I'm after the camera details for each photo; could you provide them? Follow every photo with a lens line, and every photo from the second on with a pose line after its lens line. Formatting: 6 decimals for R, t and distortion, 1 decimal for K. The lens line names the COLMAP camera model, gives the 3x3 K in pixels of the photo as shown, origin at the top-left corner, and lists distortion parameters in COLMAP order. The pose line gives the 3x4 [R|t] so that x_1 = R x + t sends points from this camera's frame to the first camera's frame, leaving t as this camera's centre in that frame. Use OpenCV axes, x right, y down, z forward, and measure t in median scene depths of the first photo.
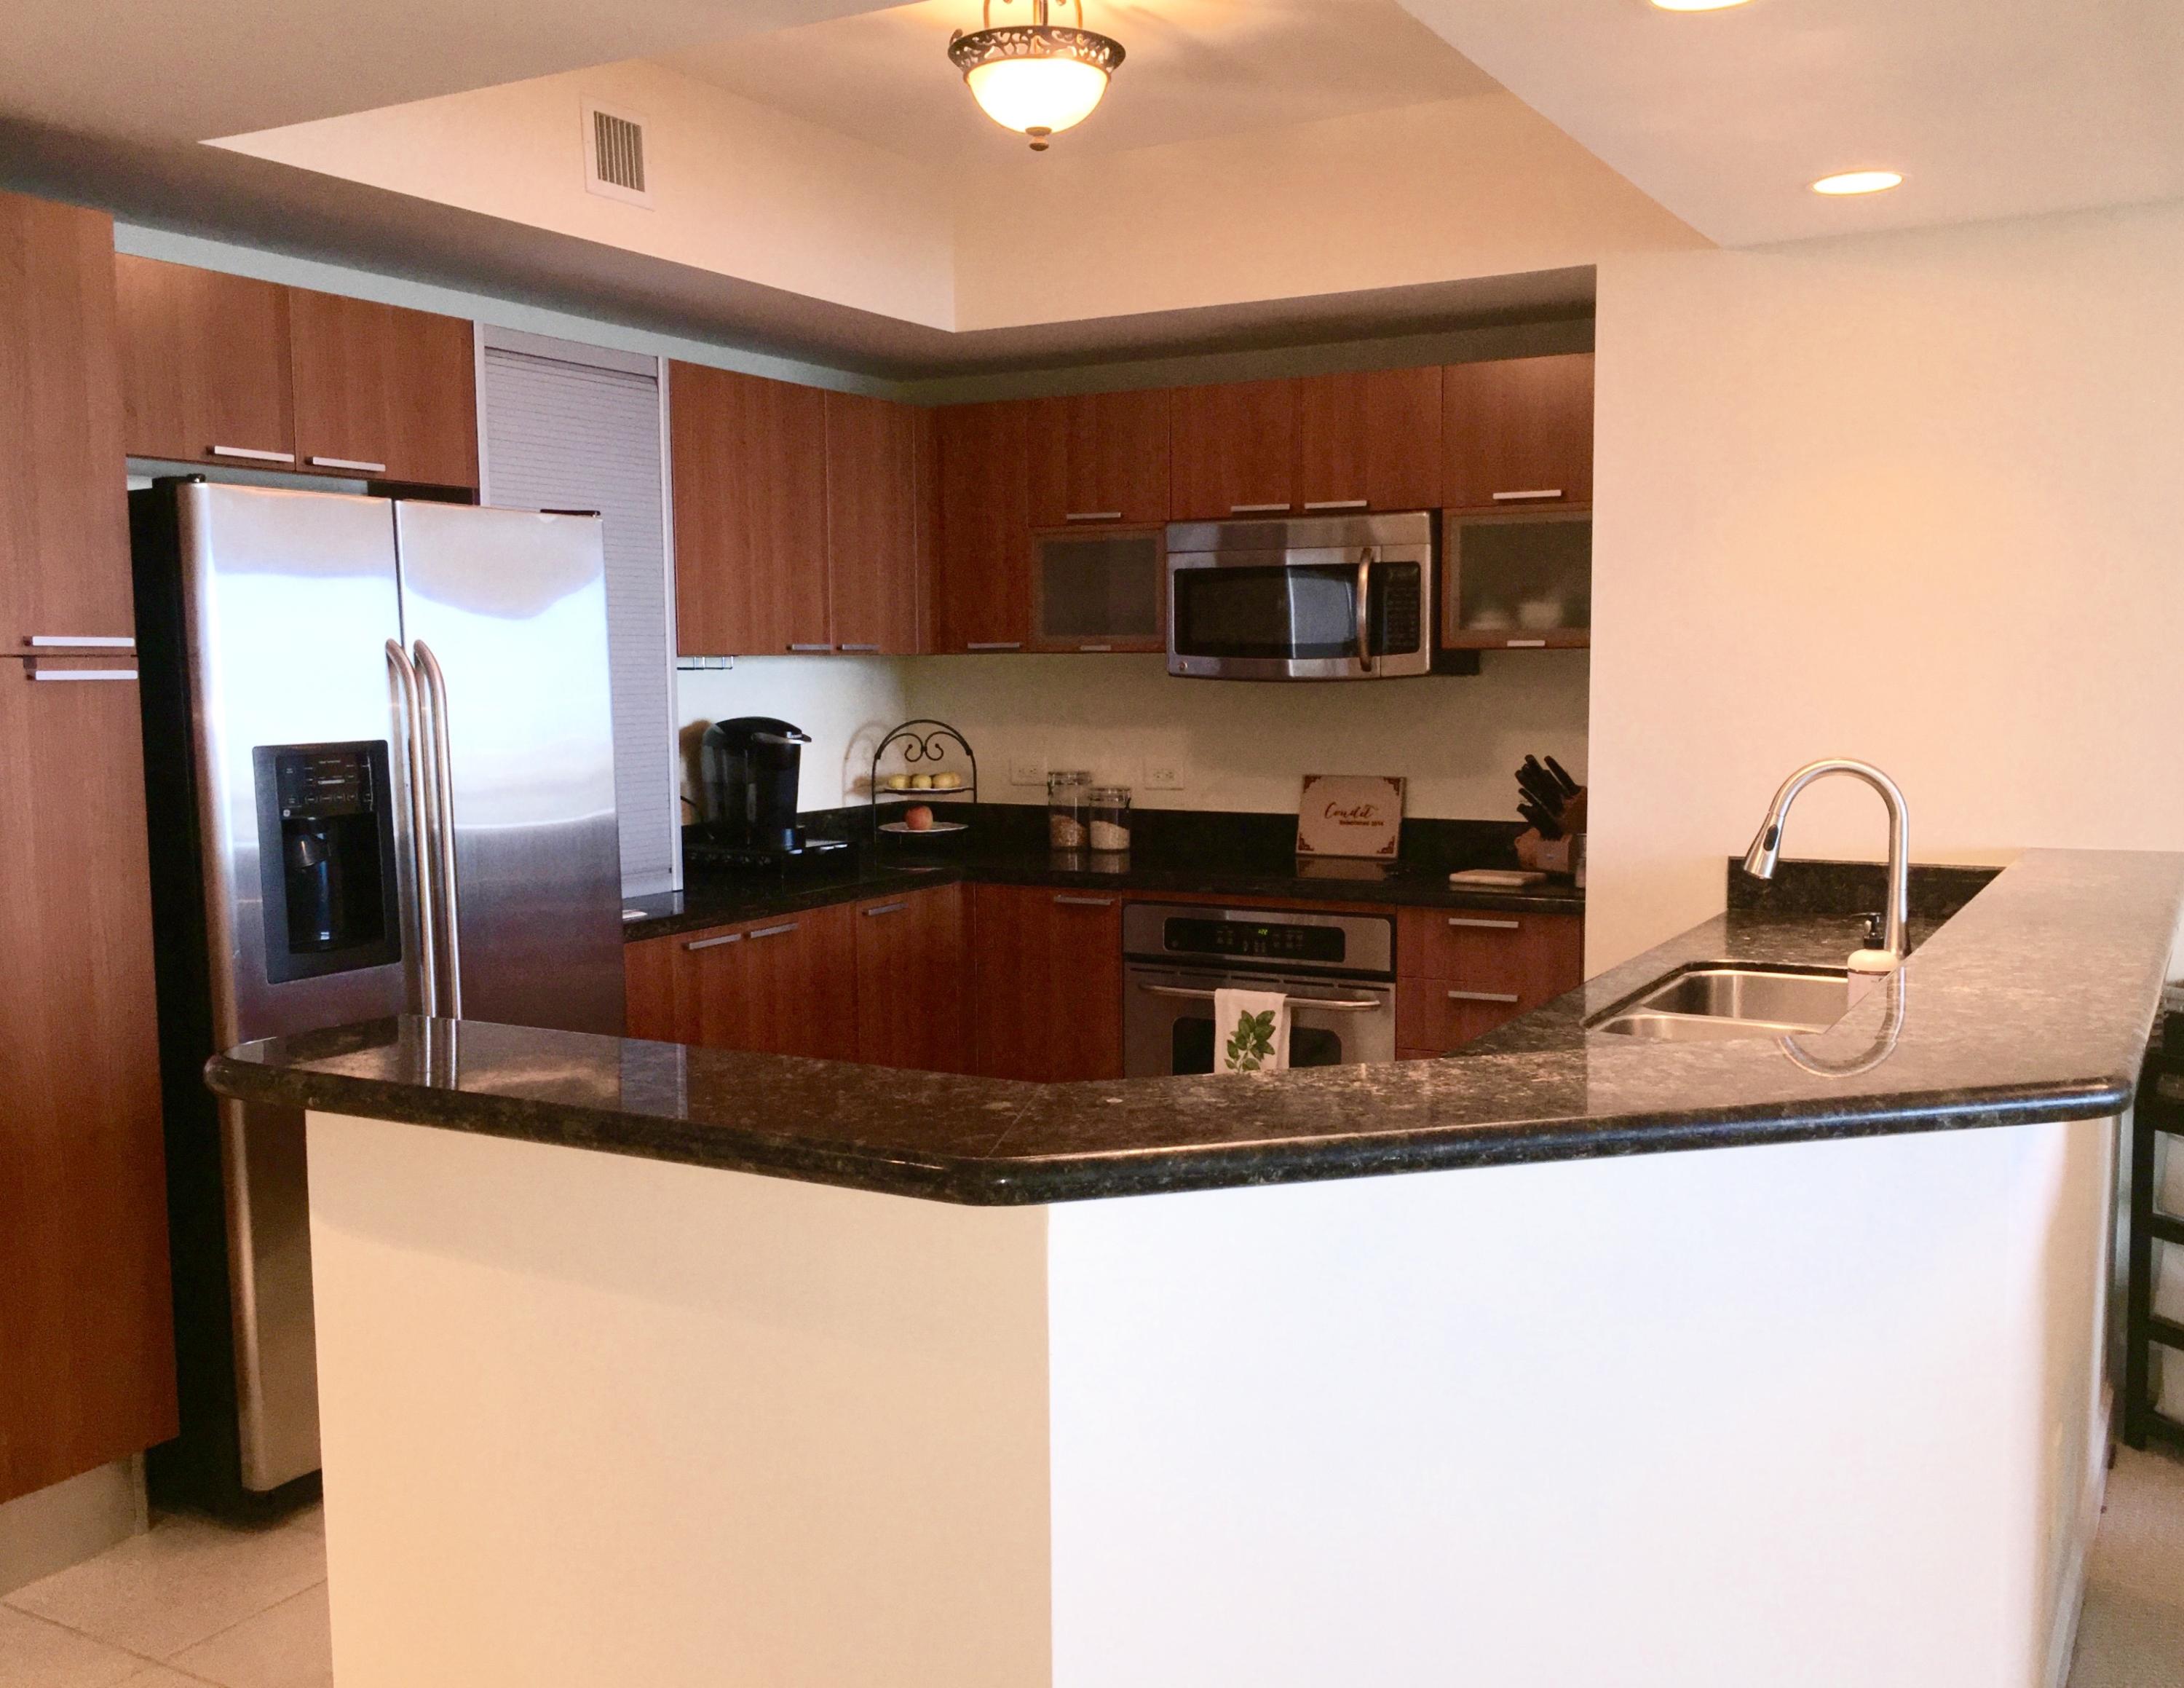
lens RADIAL K [[1962.1, 0, 1147.6], [0, 1962.1, 851.6], [0, 0, 1]] dist [0.005817, -0.007509]
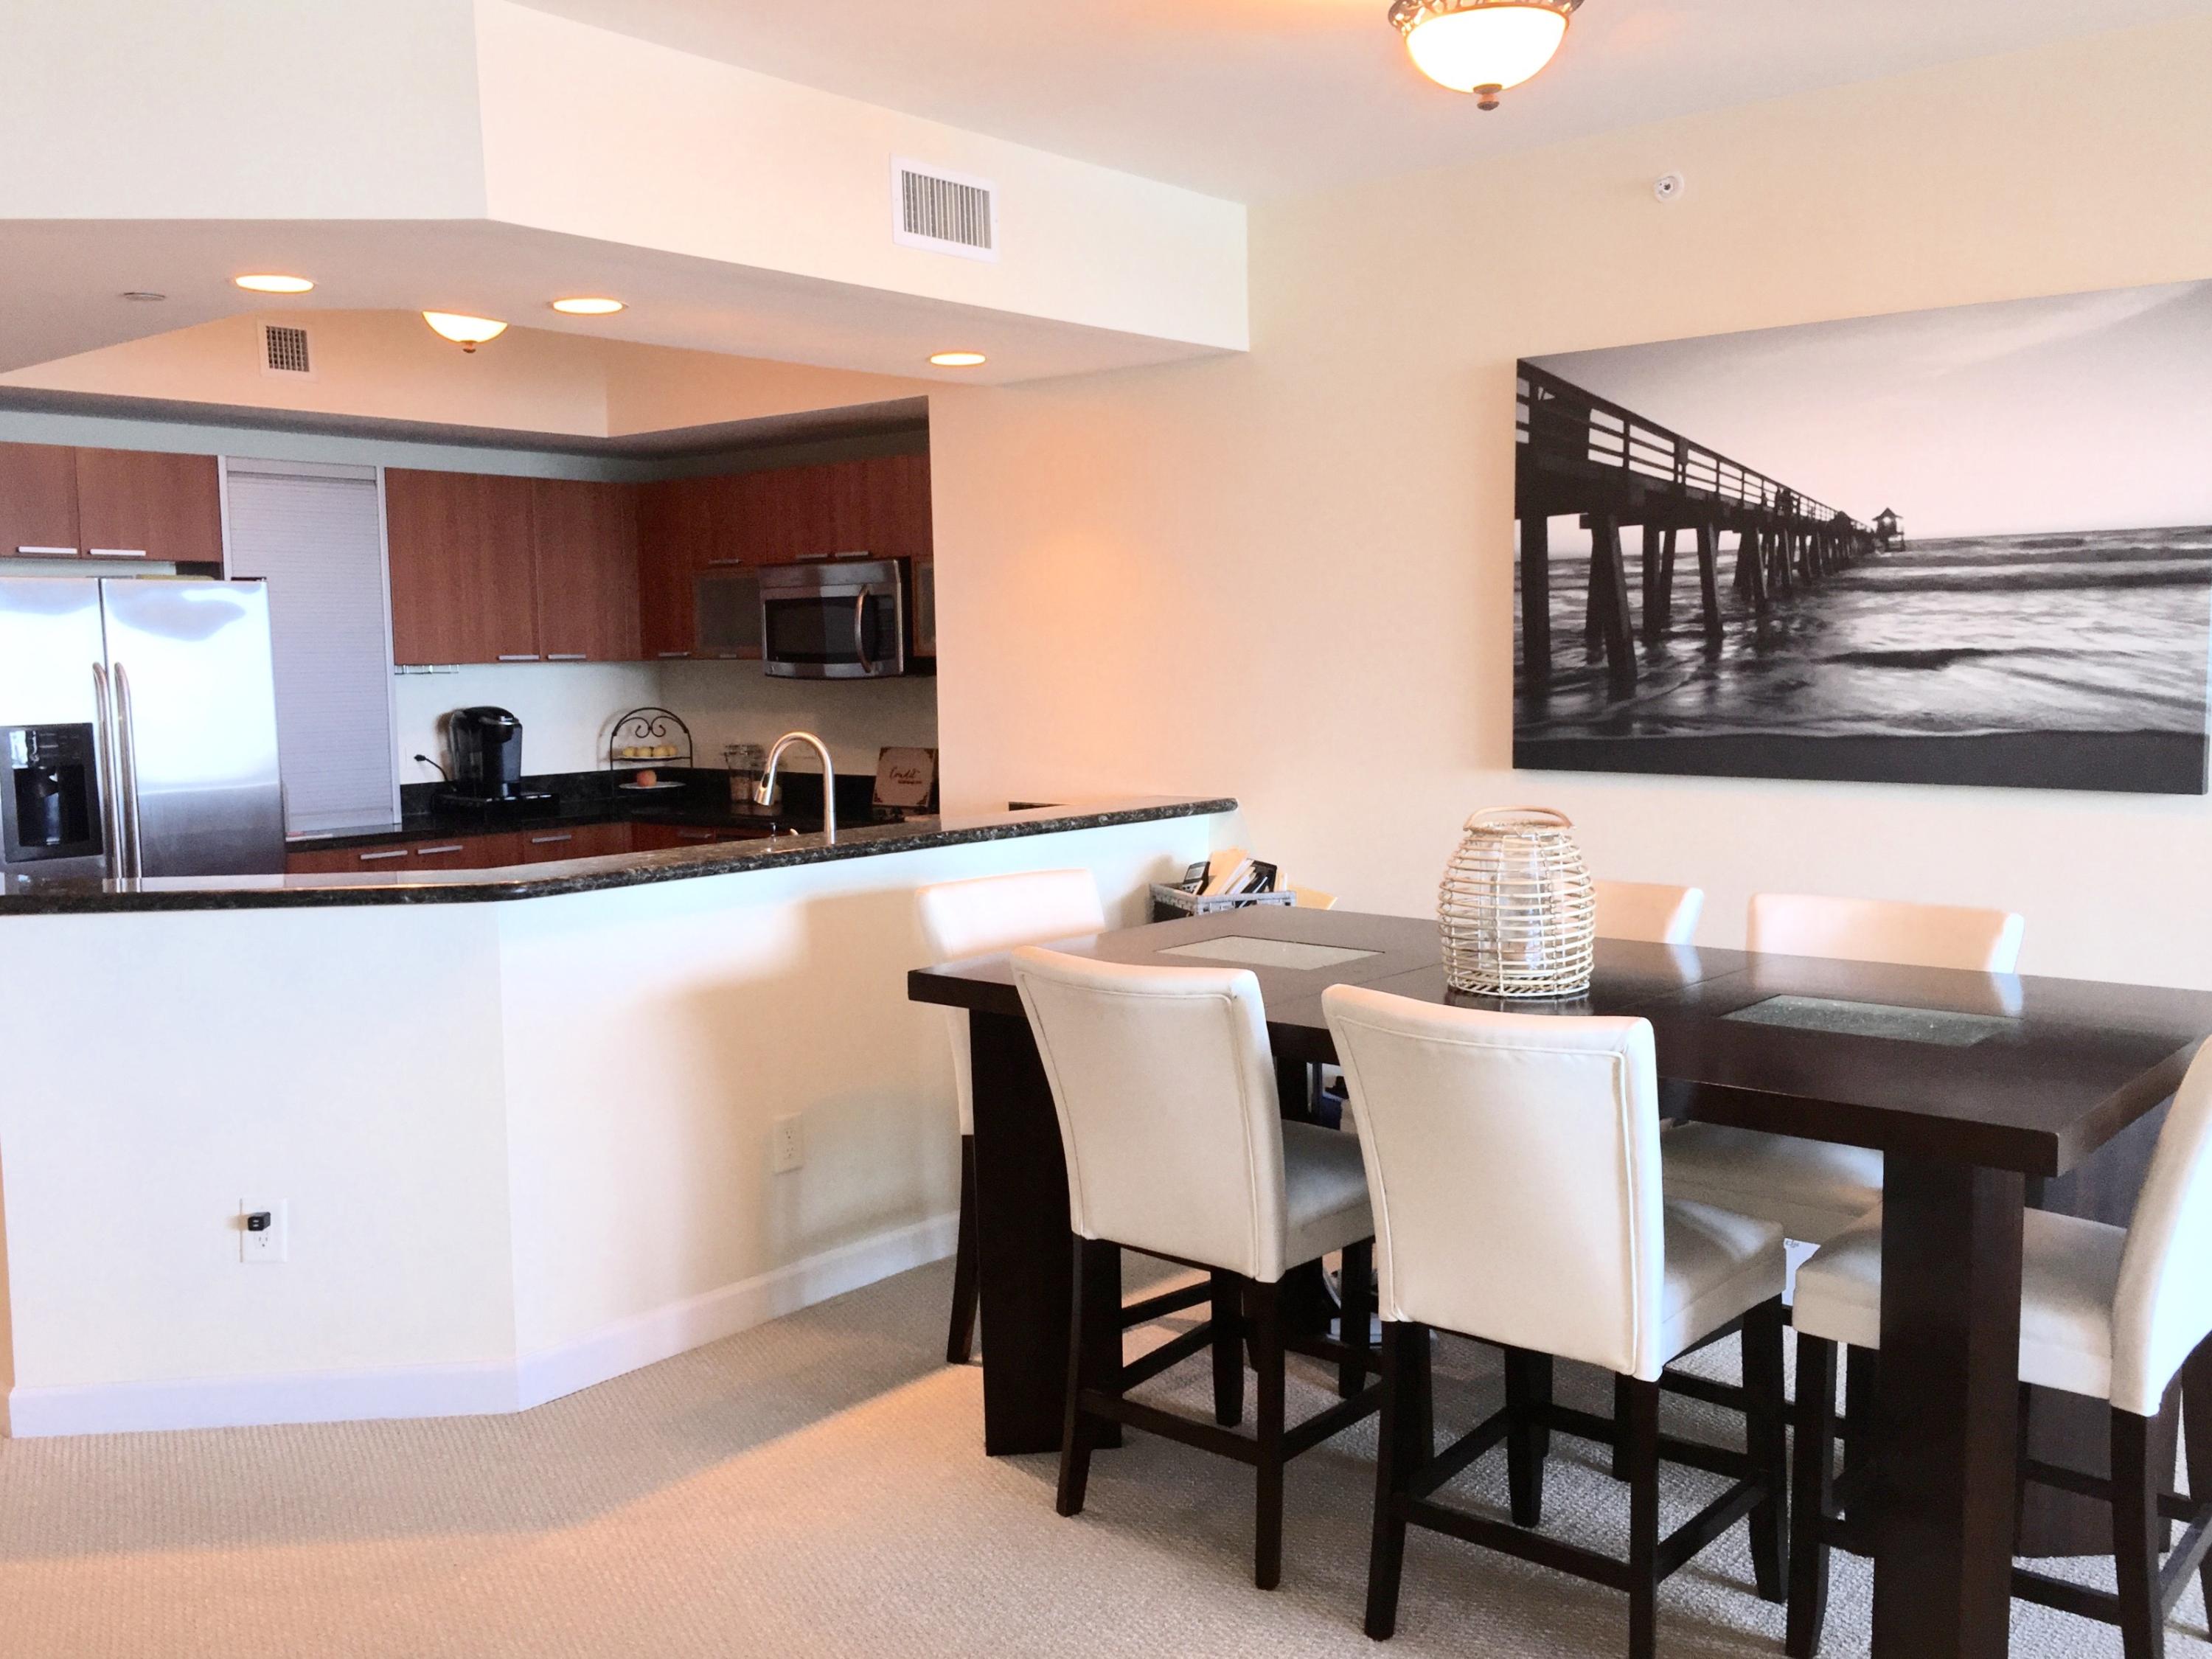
lens RADIAL K [[1975.6, 0, 1106.0], [0, 1975.6, 829.5], [0, 0, 1]] dist [0.081541, -0.096237]
pose [[0.978920, 0.007790, -0.204094, 0.550563], [-0.008089, 0.999967, -0.000635, 0.019306], [0.204082, 0.002272, 0.978951, -0.340648]]
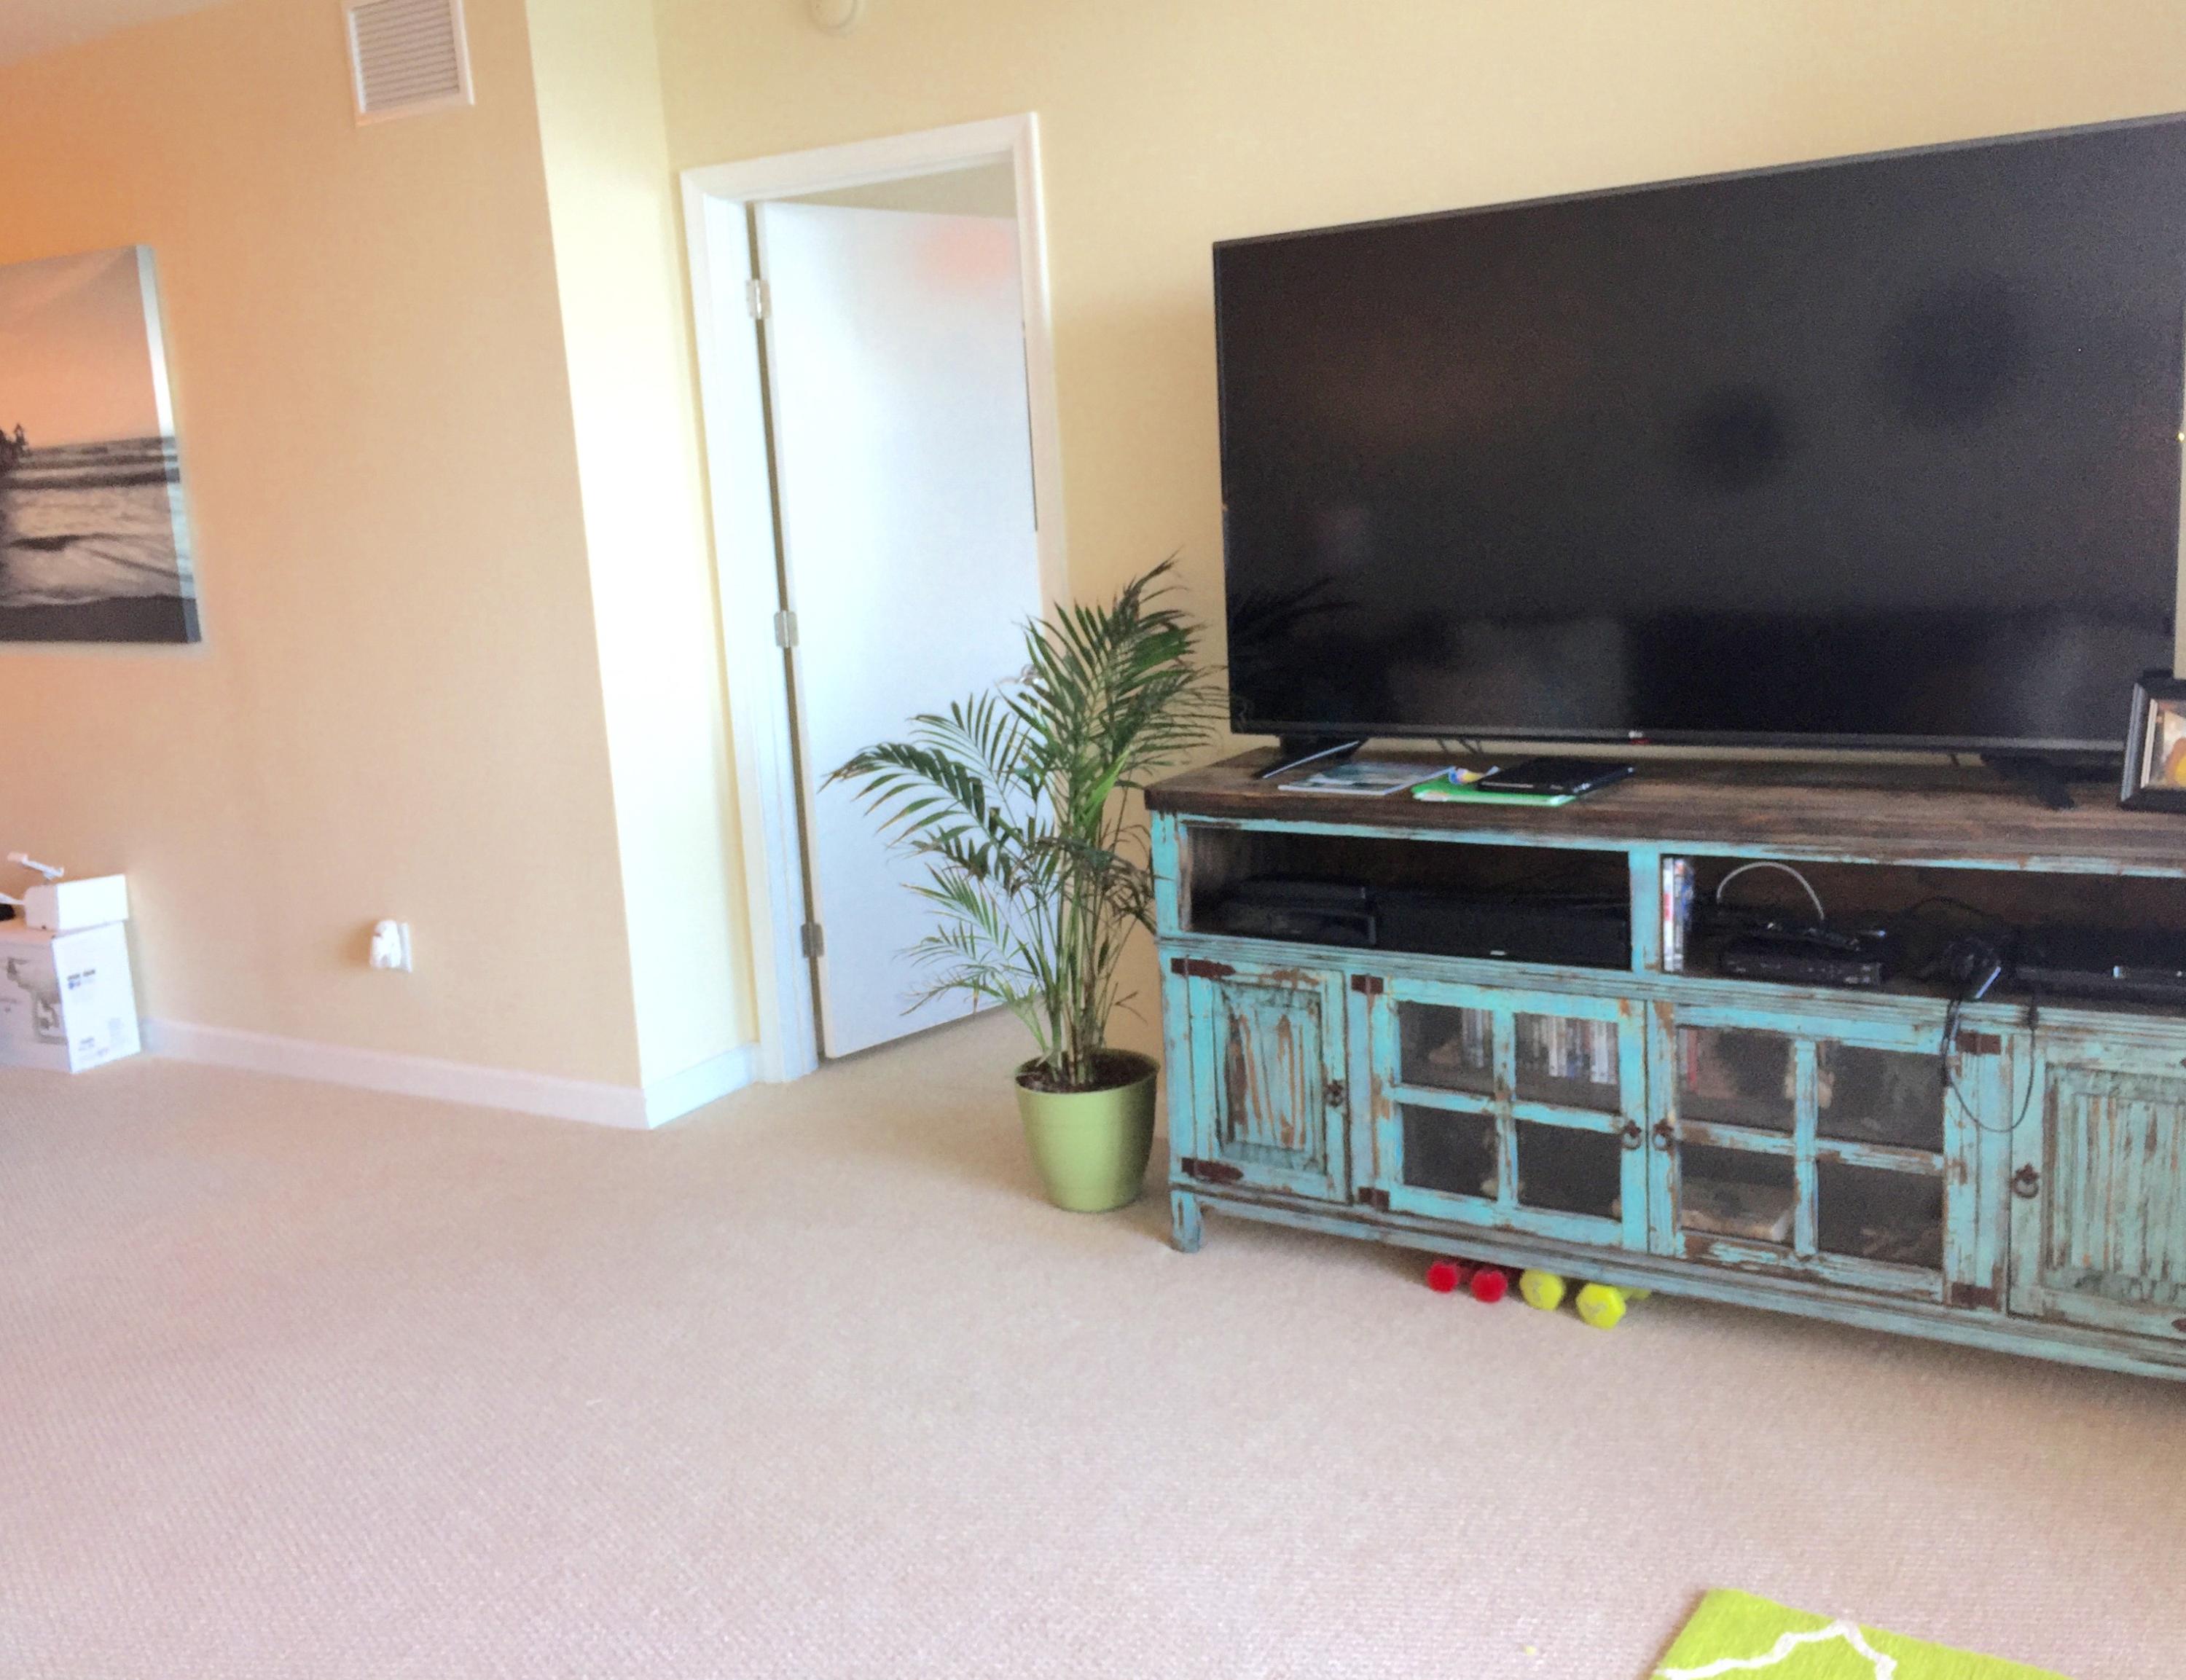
lens RADIAL K [[1963.5, 0, 1148.7], [0, 1963.5, 847.6], [0, 0, 1]] dist [0.005817, -0.007509]
pose [[0.998310, -0.035773, -0.045805, 1.349946], [0.039627, 0.995488, 0.086214, 0.039003], [0.042514, -0.087883, 0.995223, -0.481911]]
